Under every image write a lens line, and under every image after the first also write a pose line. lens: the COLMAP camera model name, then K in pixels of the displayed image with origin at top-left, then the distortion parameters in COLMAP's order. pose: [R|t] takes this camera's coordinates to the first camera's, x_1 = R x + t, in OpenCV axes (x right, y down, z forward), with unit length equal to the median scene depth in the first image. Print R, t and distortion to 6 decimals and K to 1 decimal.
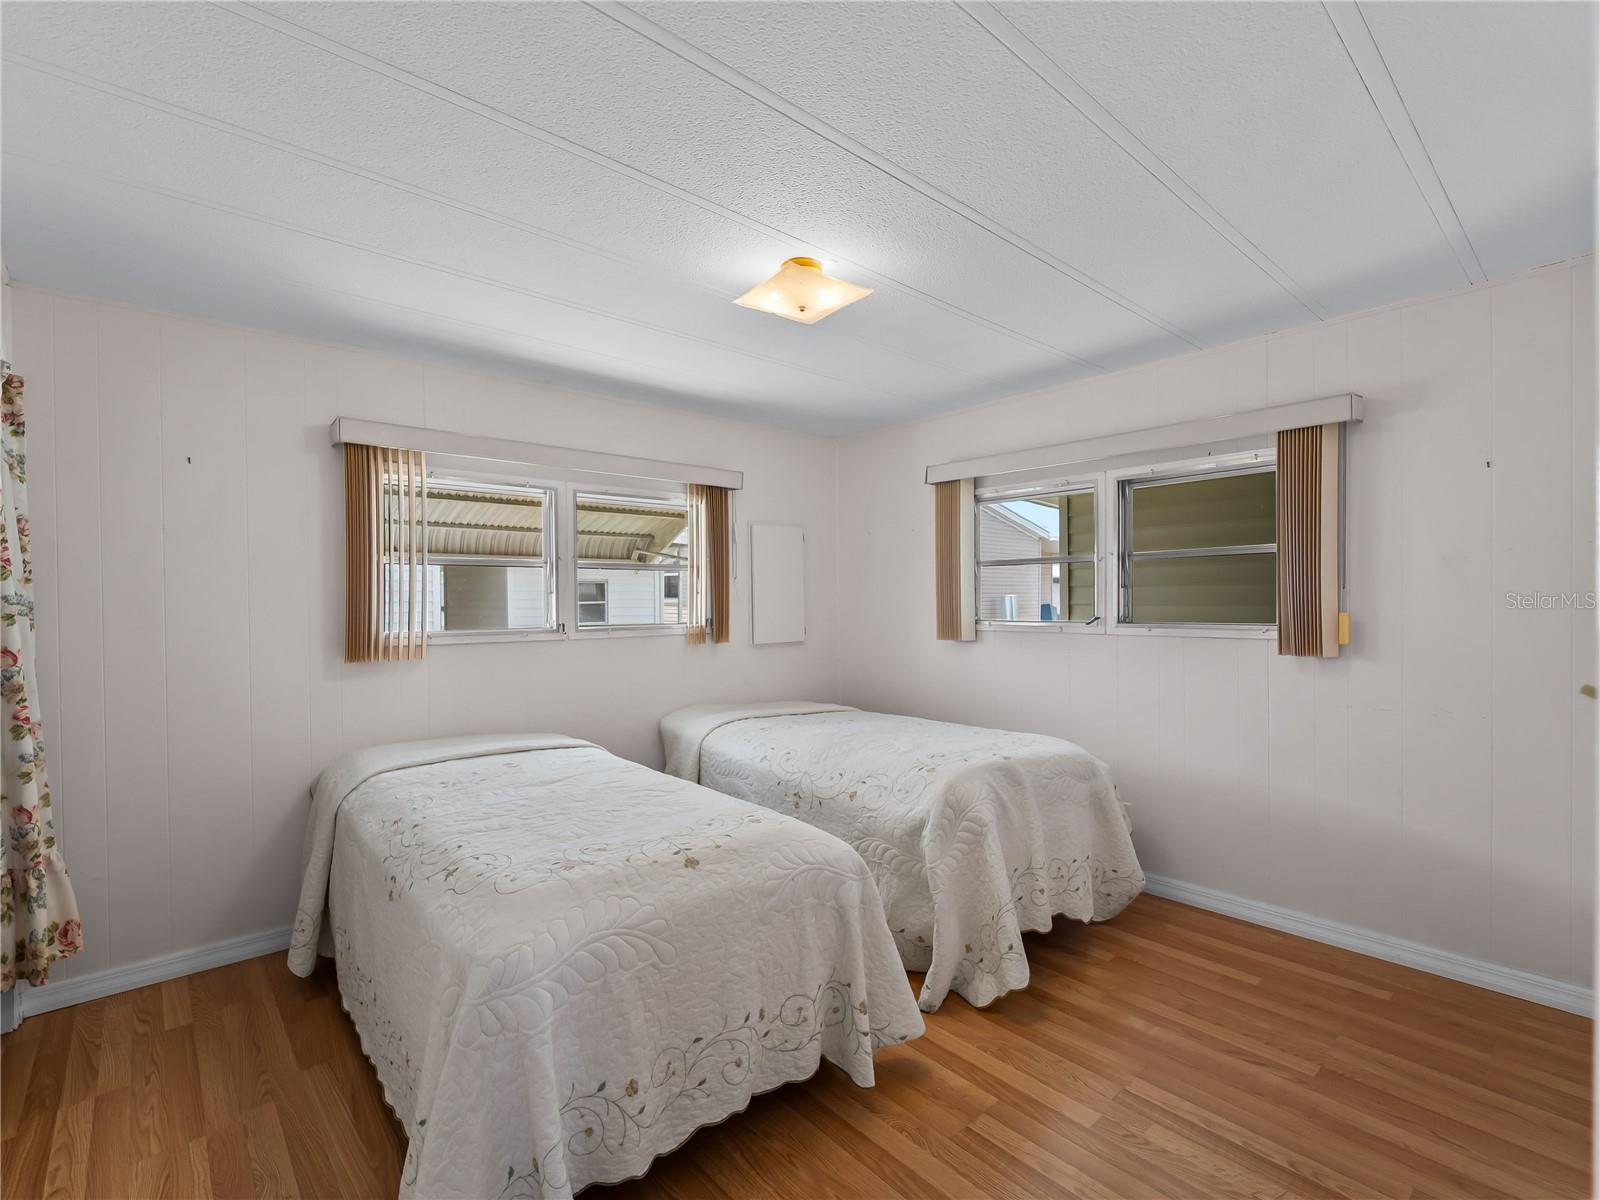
lens RADIAL K [[734.4, 0, 809.3], [0, 734.4, 609.7], [0, 0, 1]] dist [0.000935, -0.003805]
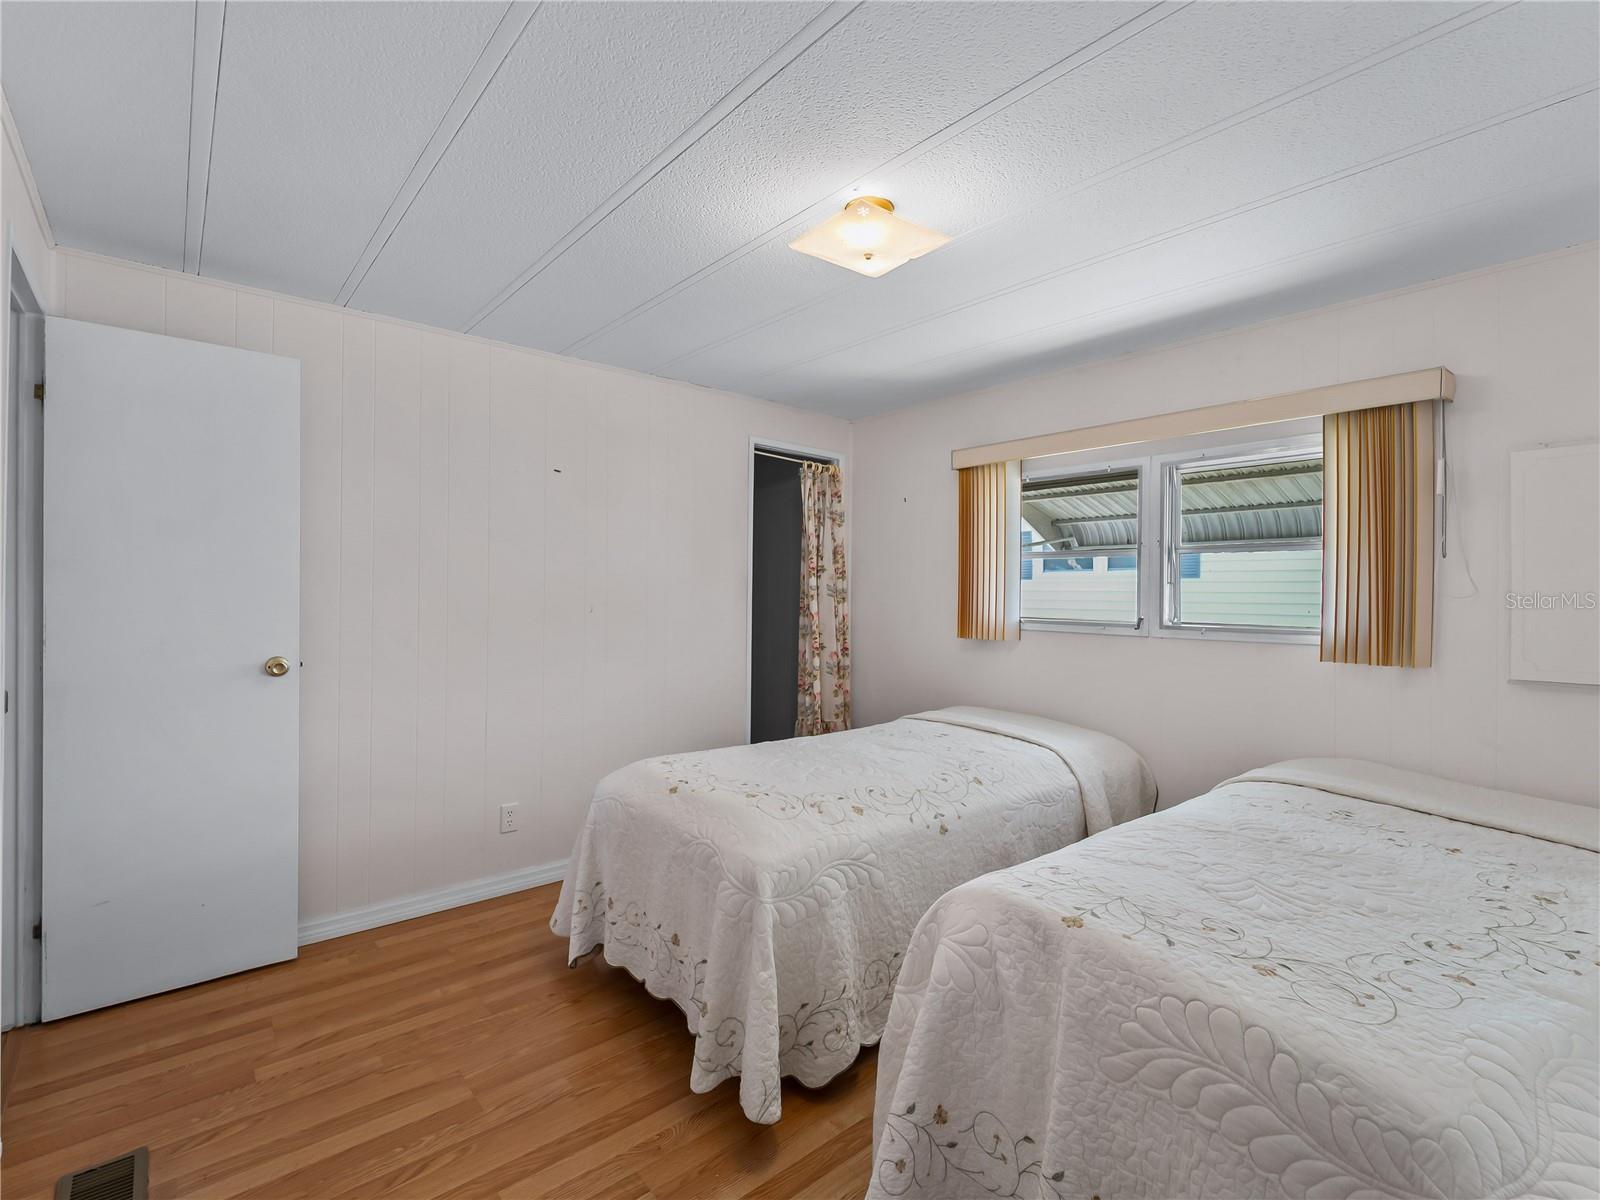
lens RADIAL K [[734.4, 0, 813.0], [0, 734.4, 596.5], [0, 0, 1]] dist [0.000935, -0.003805]
pose [[-0.023731, 0.017110, -0.999572, 0.505942], [-0.019920, 0.999647, 0.017584, -0.012445], [0.999520, 0.020329, -0.023382, 0.565906]]
